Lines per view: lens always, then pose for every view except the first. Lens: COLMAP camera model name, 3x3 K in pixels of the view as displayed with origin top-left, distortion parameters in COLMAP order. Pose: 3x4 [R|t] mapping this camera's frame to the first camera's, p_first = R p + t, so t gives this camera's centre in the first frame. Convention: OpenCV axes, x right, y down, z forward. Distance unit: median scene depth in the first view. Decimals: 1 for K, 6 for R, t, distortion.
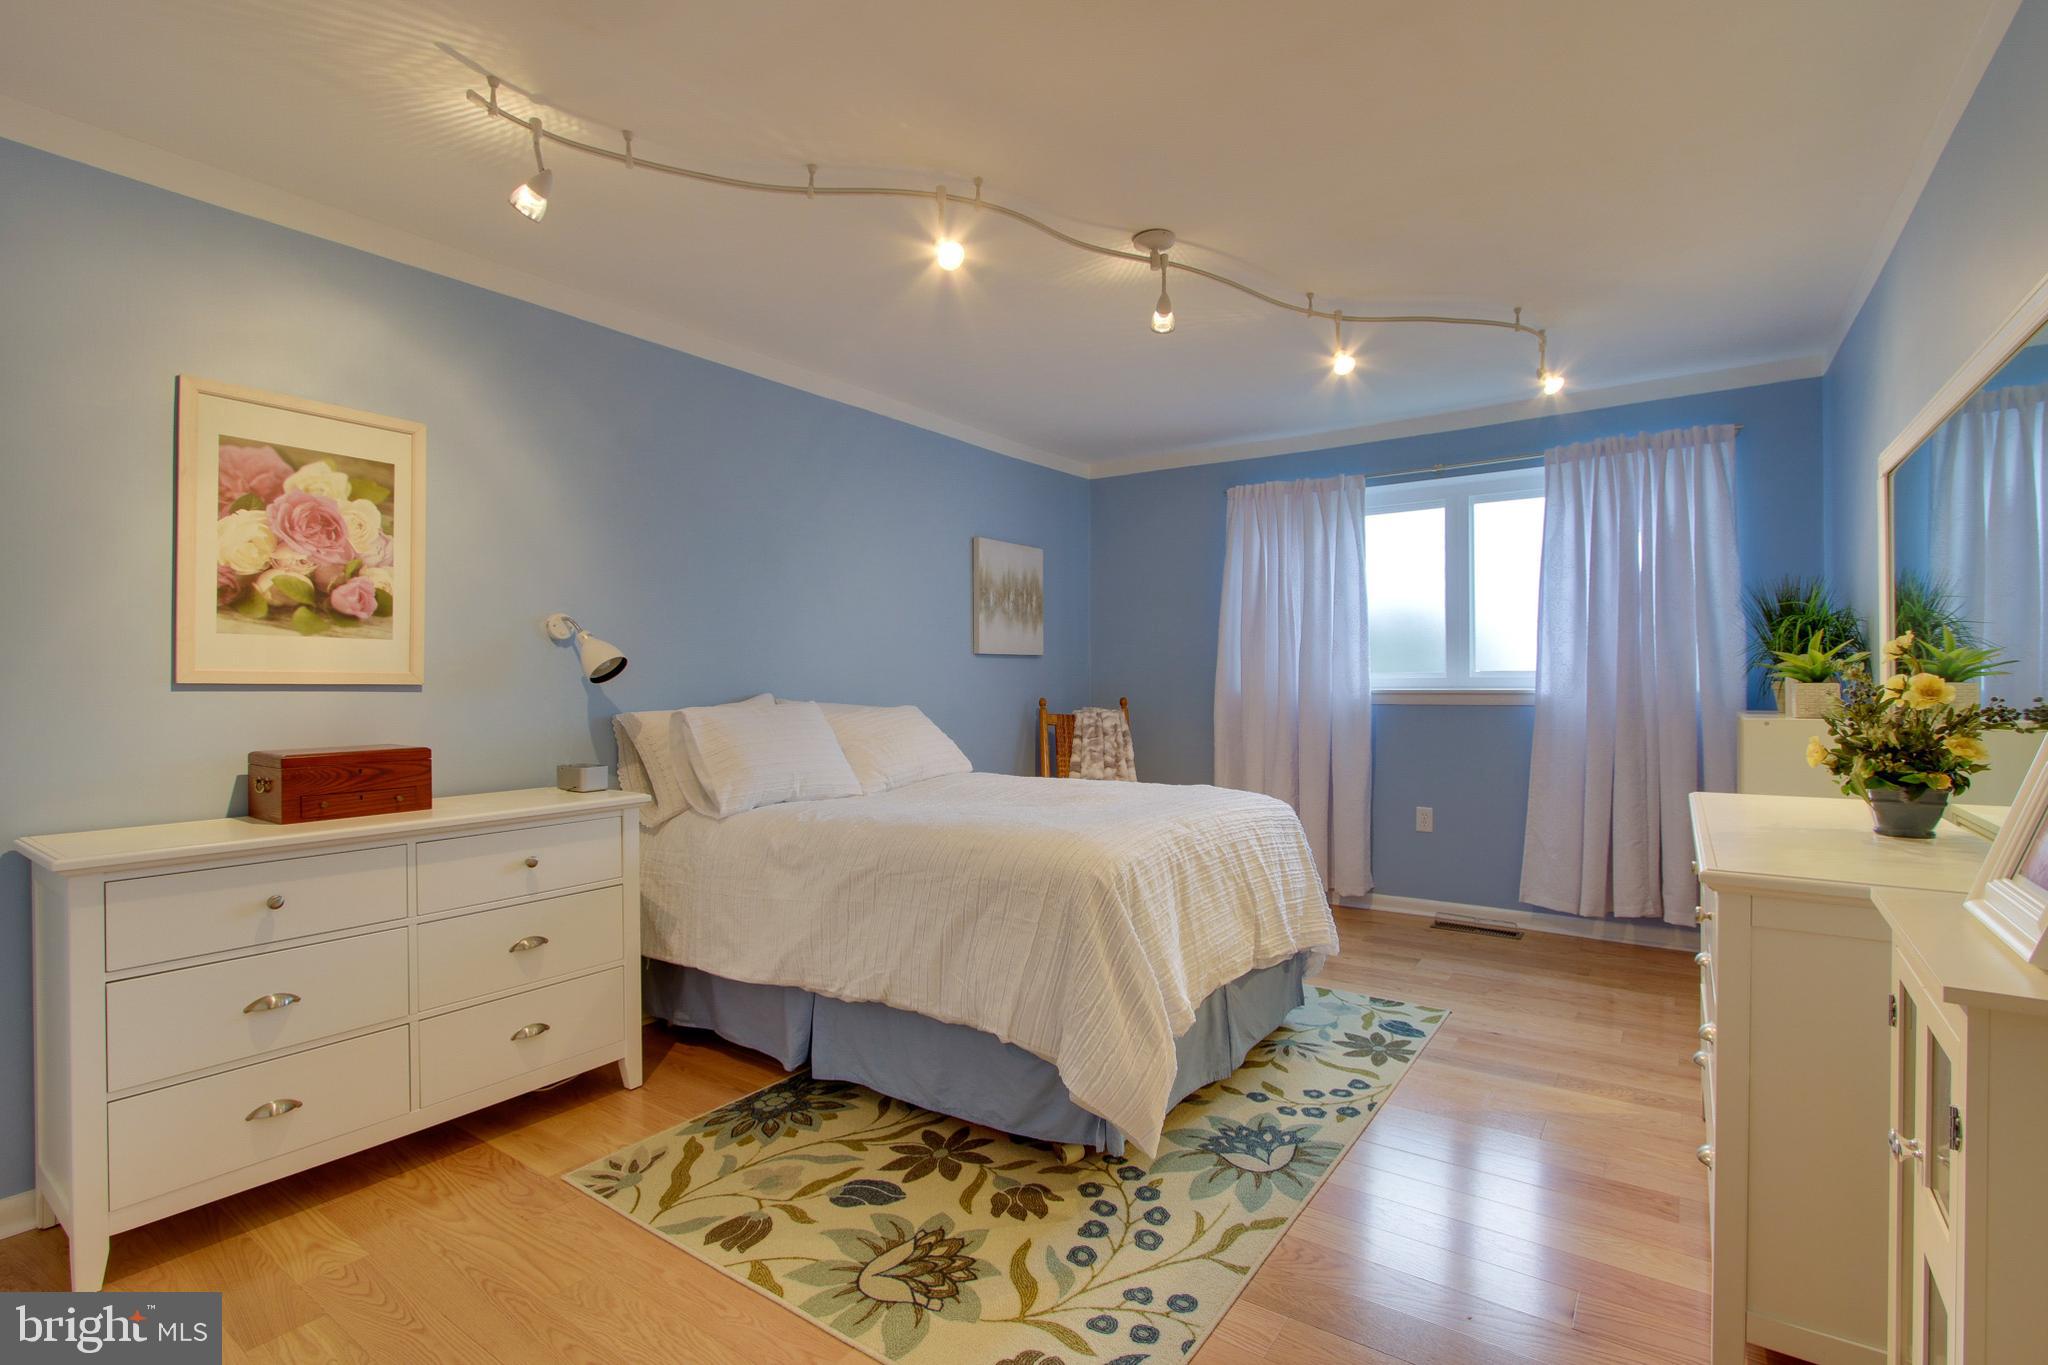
lens RADIAL K [[947.7, 0, 1037.6], [0, 947.7, 681.9], [0, 0, 1]] dist [-0.019892, 0.004101]
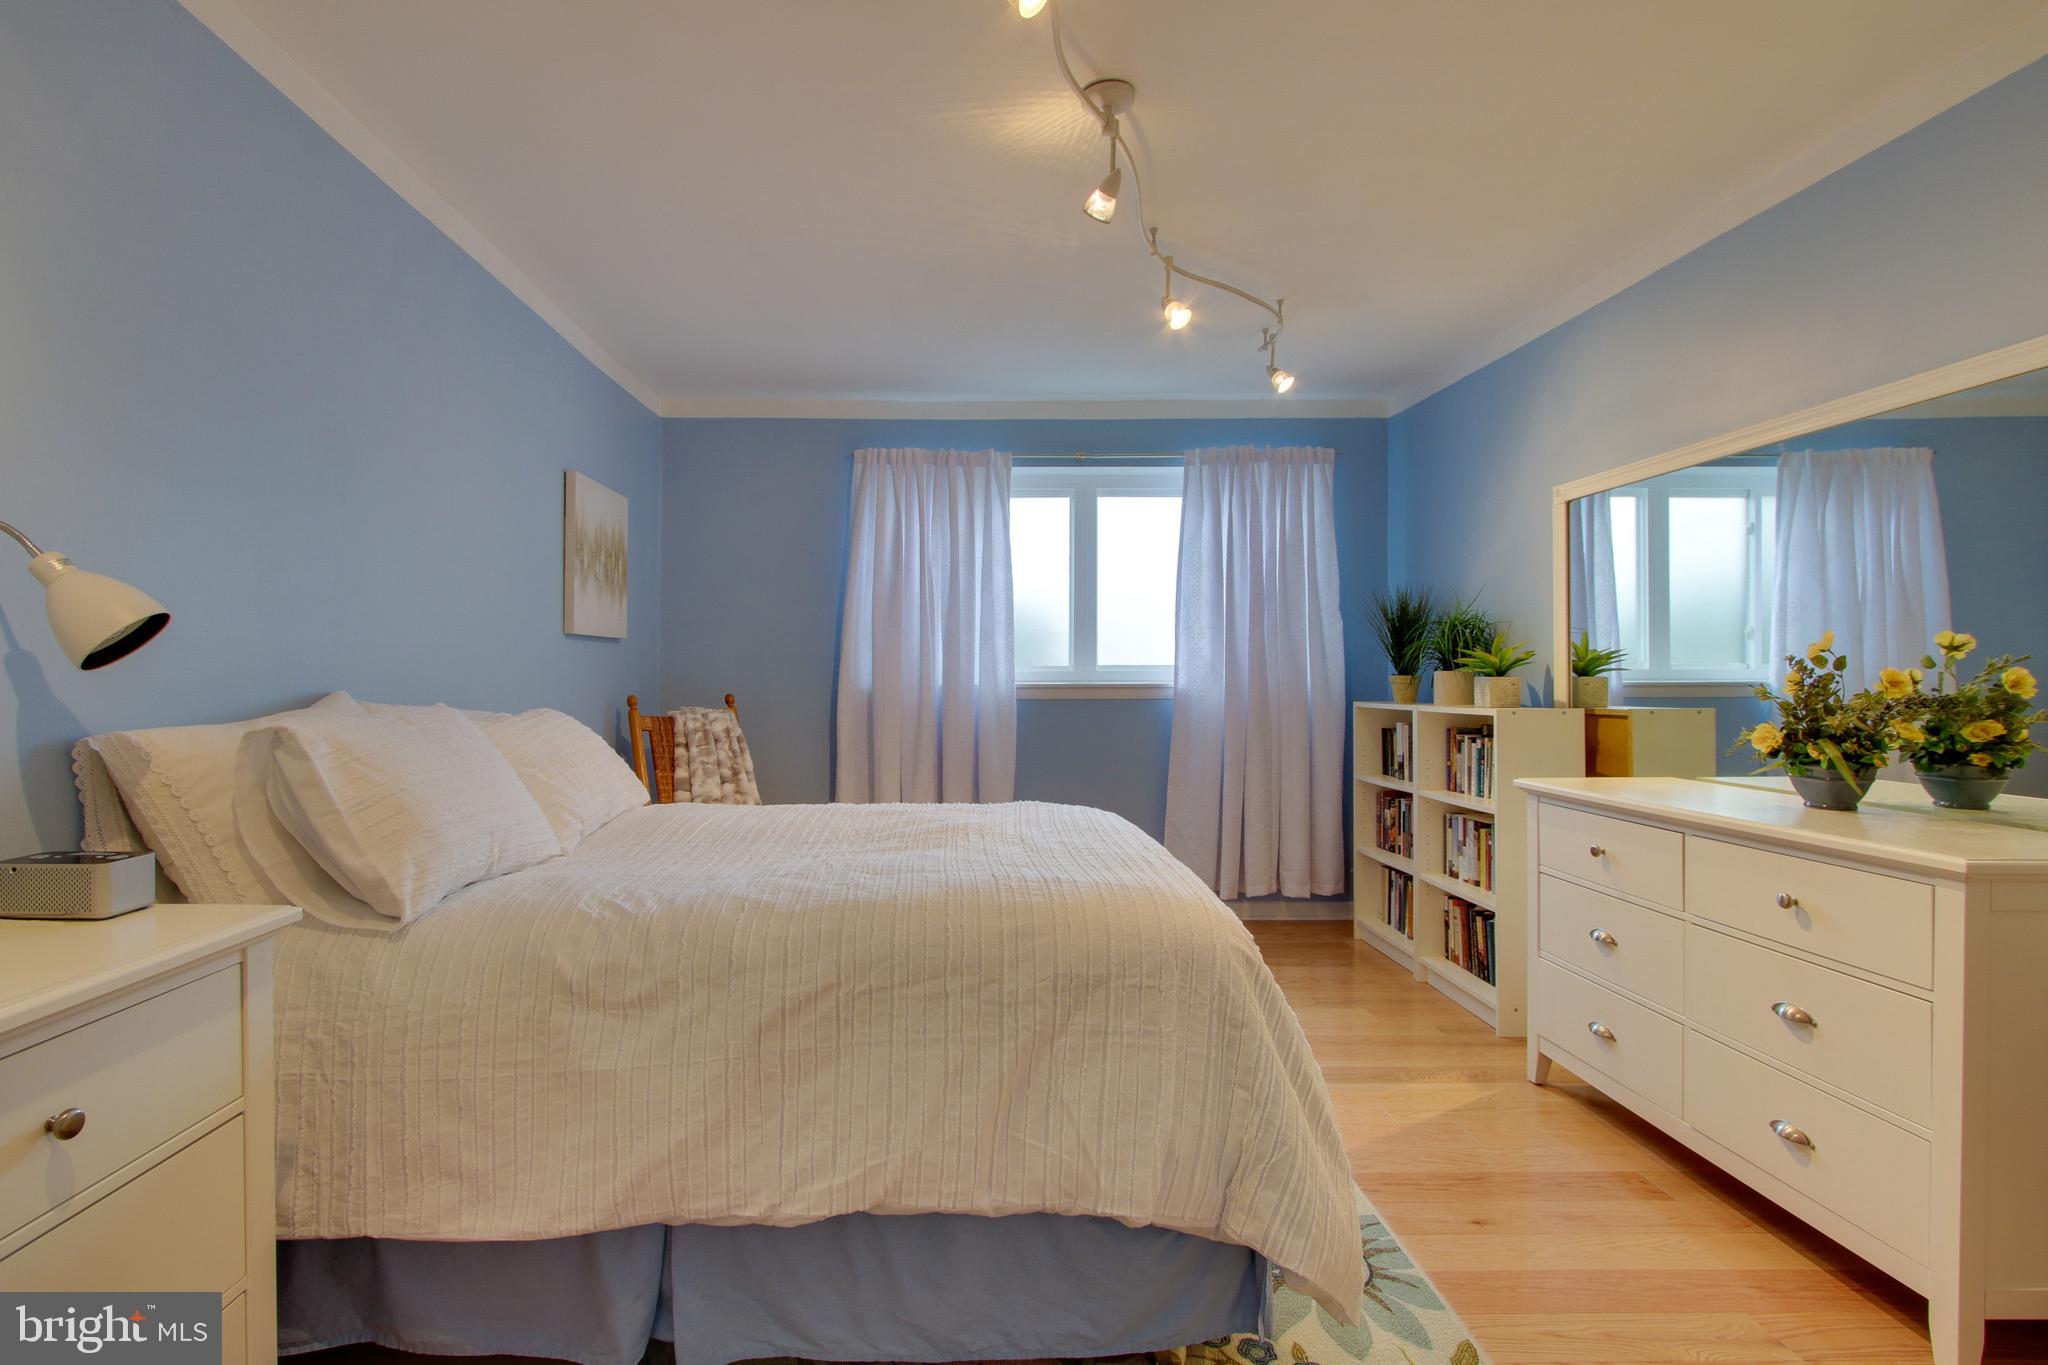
lens RADIAL K [[978.3, 0, 1017.1], [0, 978.3, 673.8], [0, 0, 1]] dist [-0.016045, -0.000783]
pose [[0.824479, 0.004881, 0.565871, -0.380602], [-0.002785, 0.999986, -0.004568, 0.005202], [-0.565885, 0.002190, 0.824481, 0.392239]]
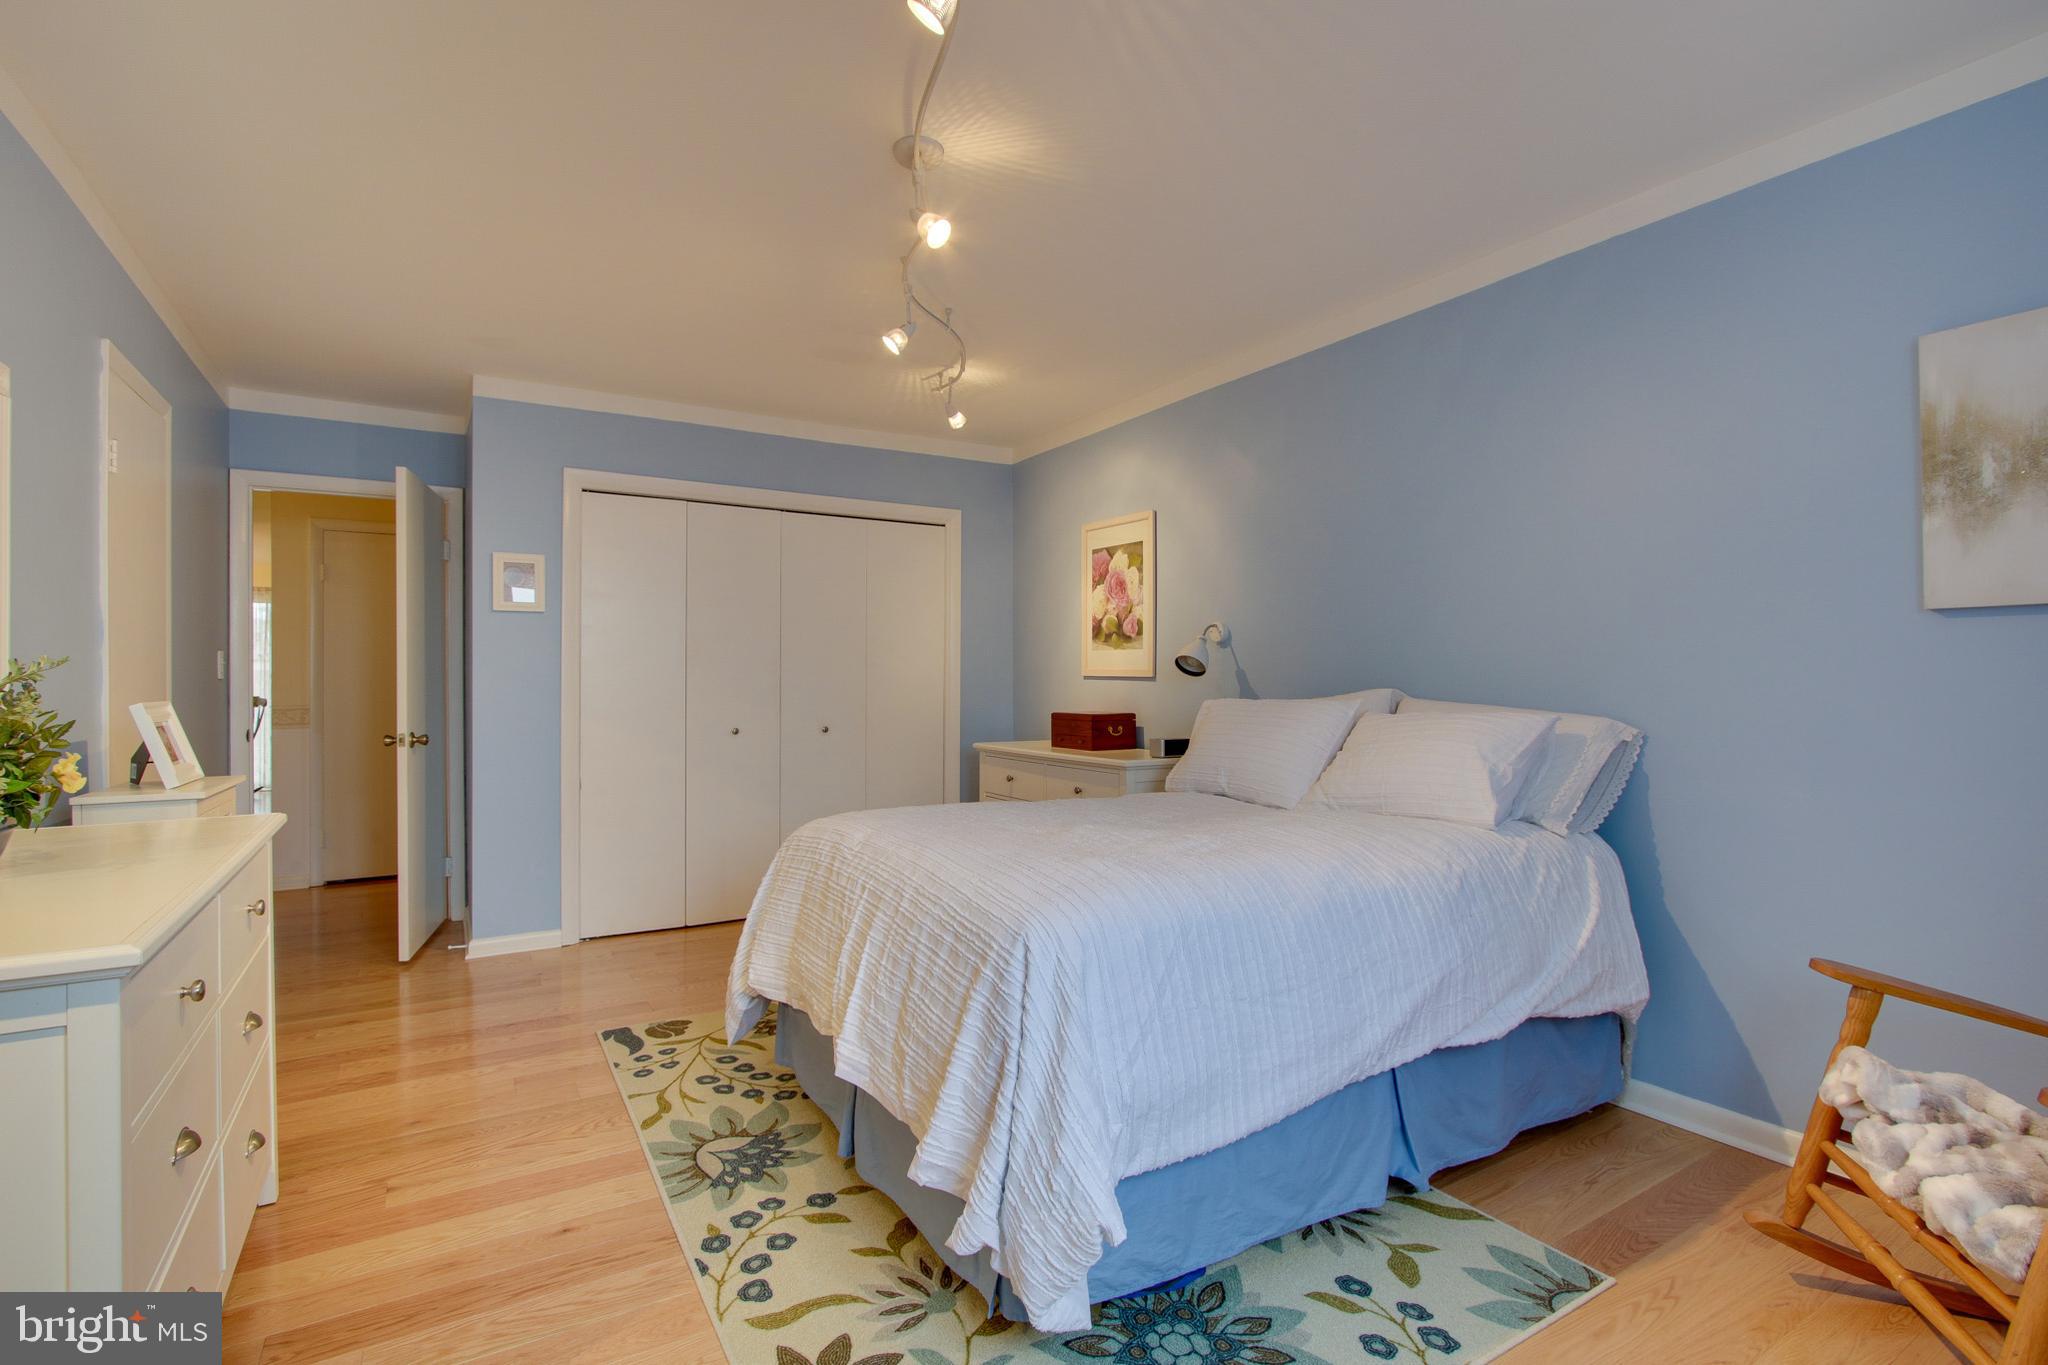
lens RADIAL K [[947.7, 0, 1033.0], [0, 947.7, 680.1], [0, 0, 1]] dist [-0.019892, 0.004101]
pose [[-0.399530, 0.004291, -0.916710, 0.836373], [-0.001016, 0.999986, 0.005124, 0.000343], [0.916719, 0.002979, -0.399520, 1.397645]]
